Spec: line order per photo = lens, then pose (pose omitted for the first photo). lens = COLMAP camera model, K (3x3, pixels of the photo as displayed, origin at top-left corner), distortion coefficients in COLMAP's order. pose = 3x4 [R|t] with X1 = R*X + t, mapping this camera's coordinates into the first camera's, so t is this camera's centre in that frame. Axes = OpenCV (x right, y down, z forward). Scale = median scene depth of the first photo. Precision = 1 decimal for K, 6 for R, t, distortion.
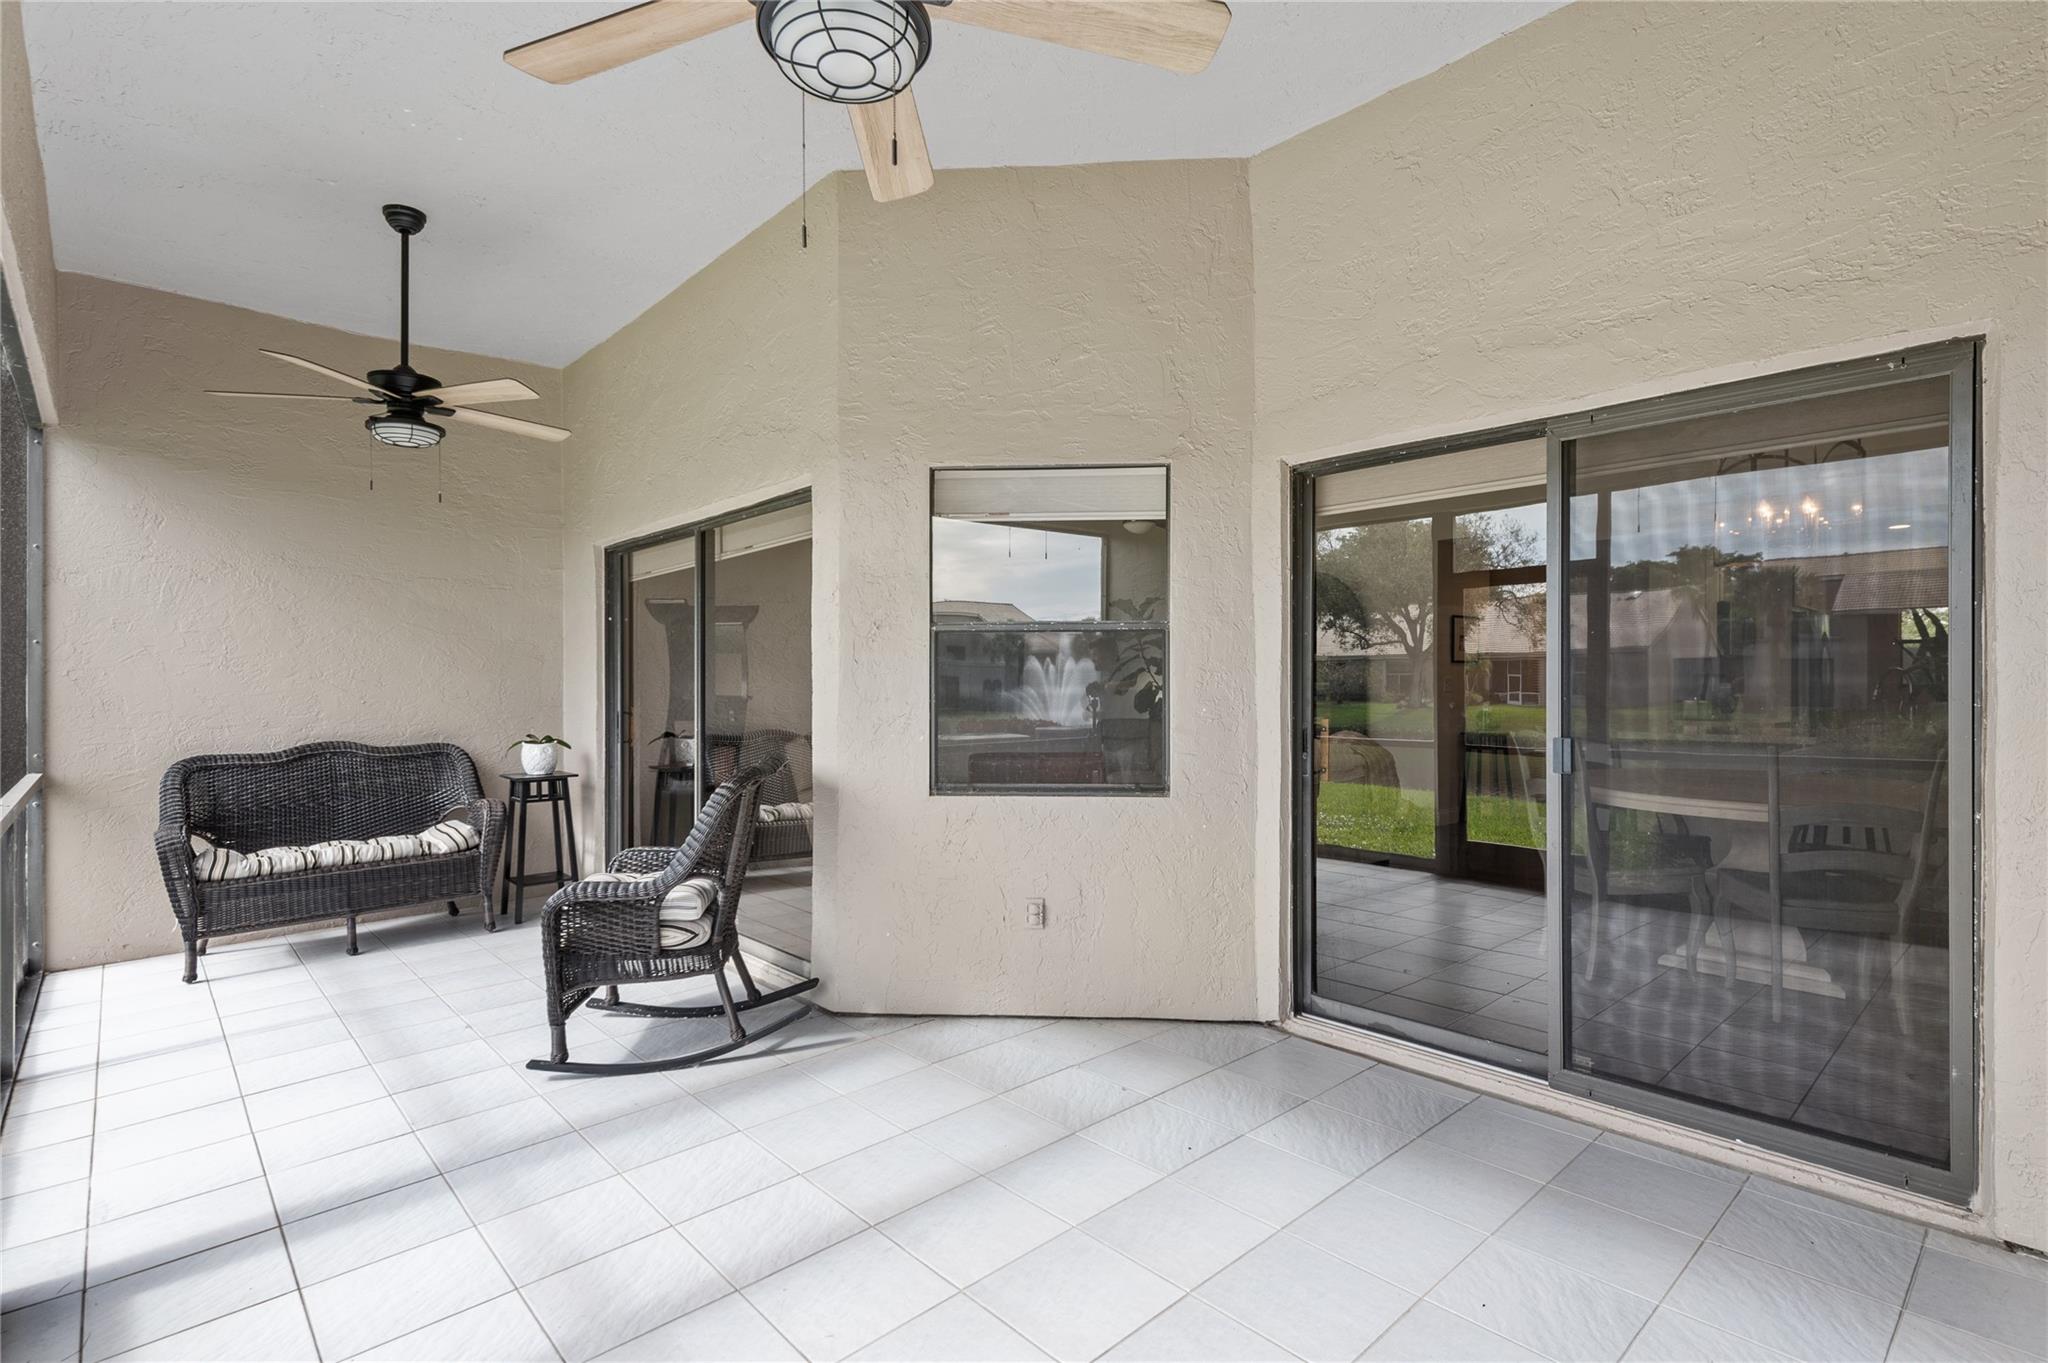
lens RADIAL K [[985.3, 0, 1037.9], [0, 985.3, 691.2], [0, 0, 1]] dist [0.015257, -0.001783]
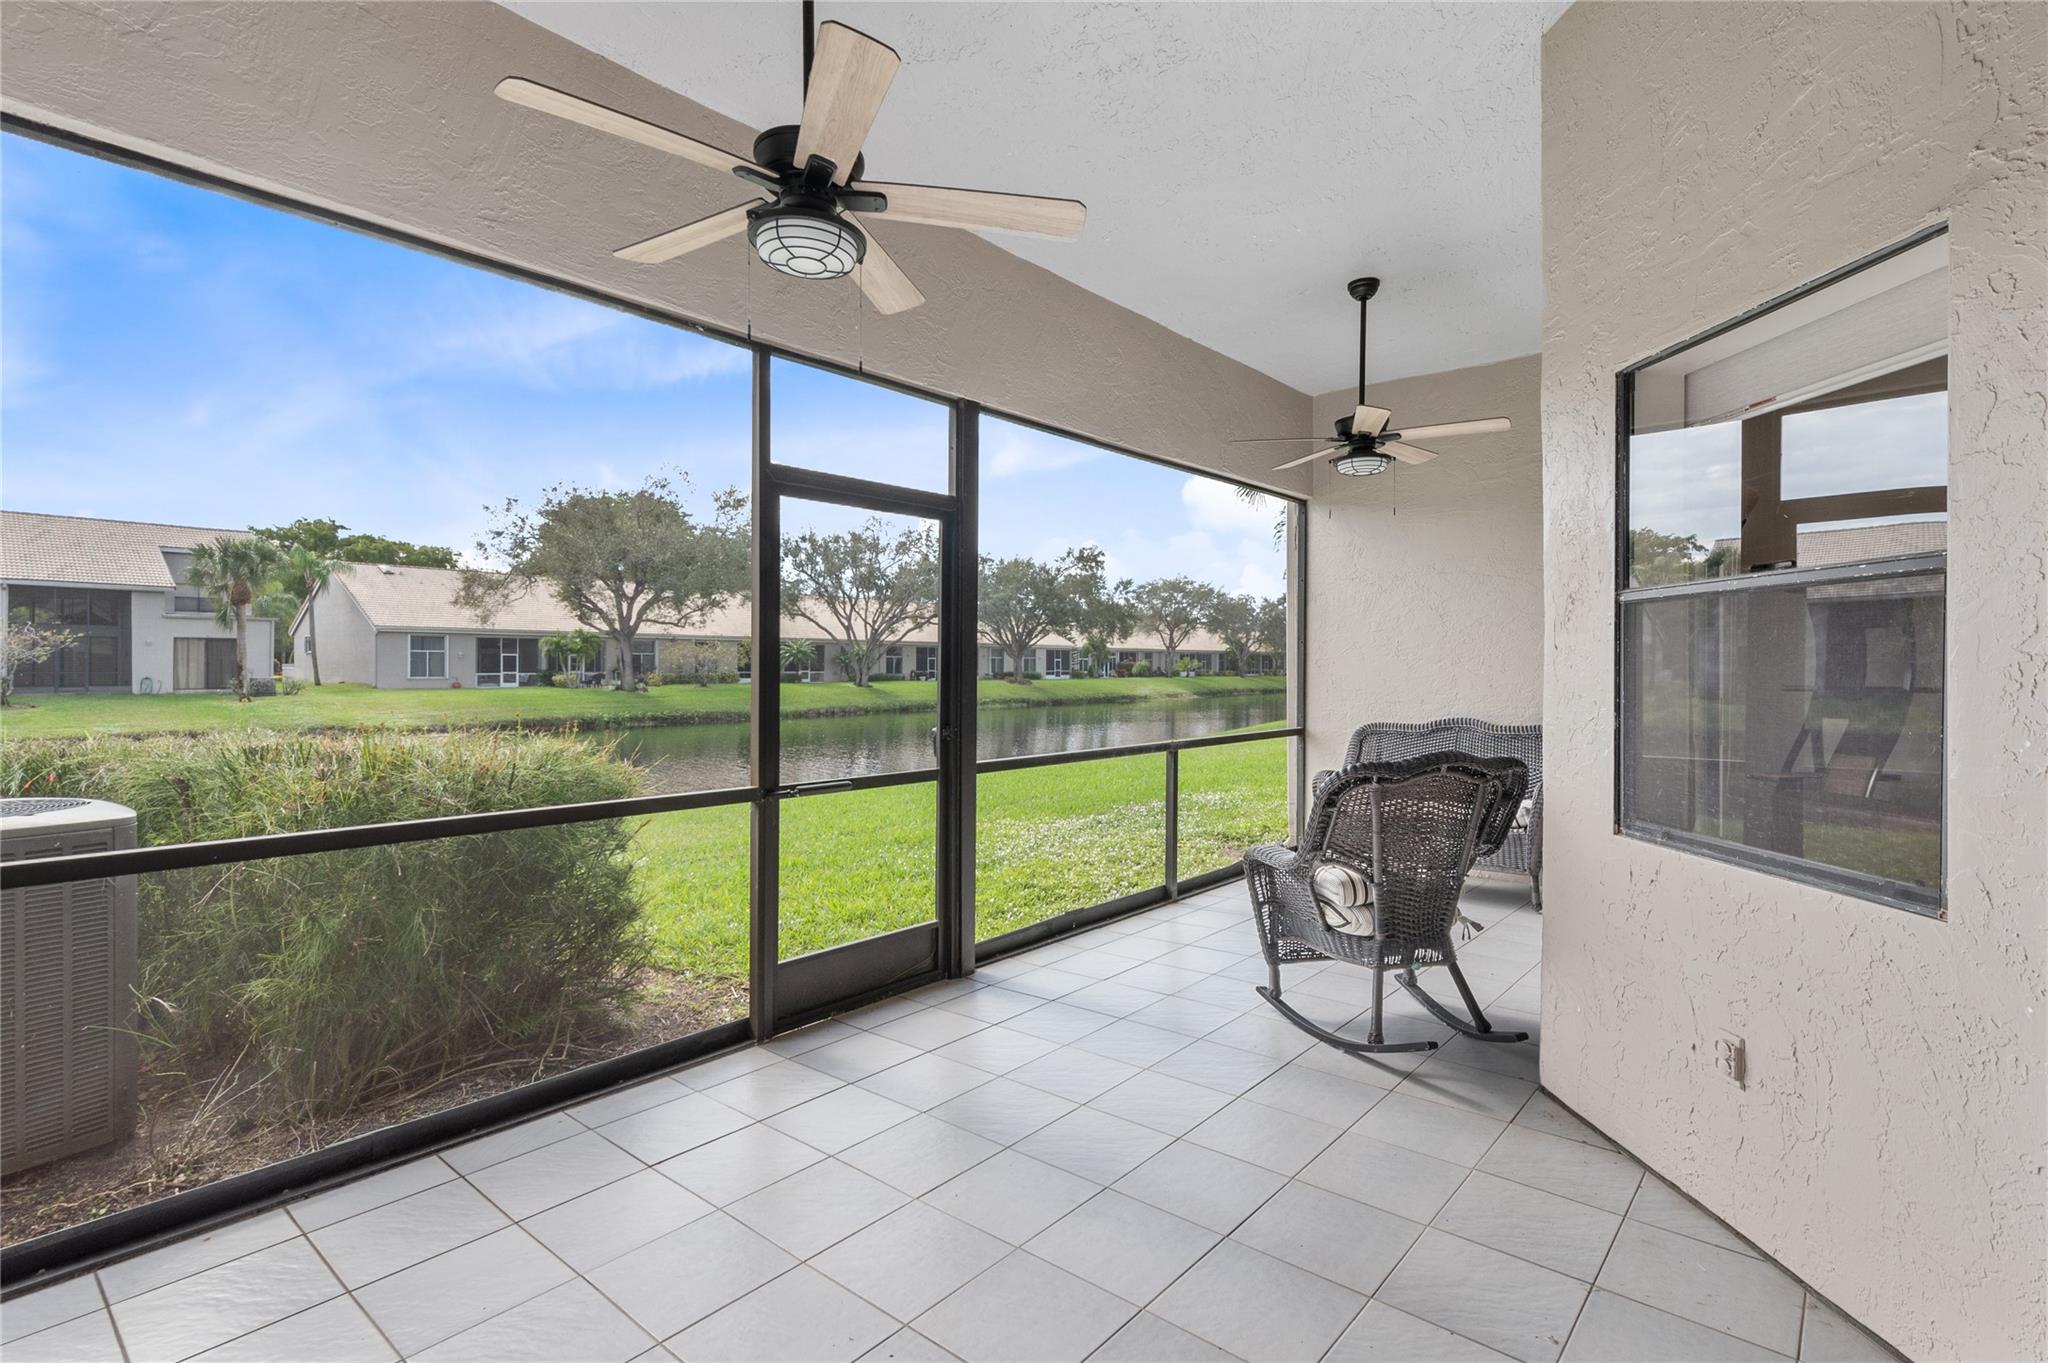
lens RADIAL K [[985.3, 0, 1045.4], [0, 985.3, 675.4], [0, 0, 1]] dist [0.015257, -0.001783]
pose [[0.131006, 0.010495, -0.991326, 0.544568], [-0.020344, 0.999762, 0.007895, -0.005374], [0.991173, 0.019134, 0.131188, 0.497937]]
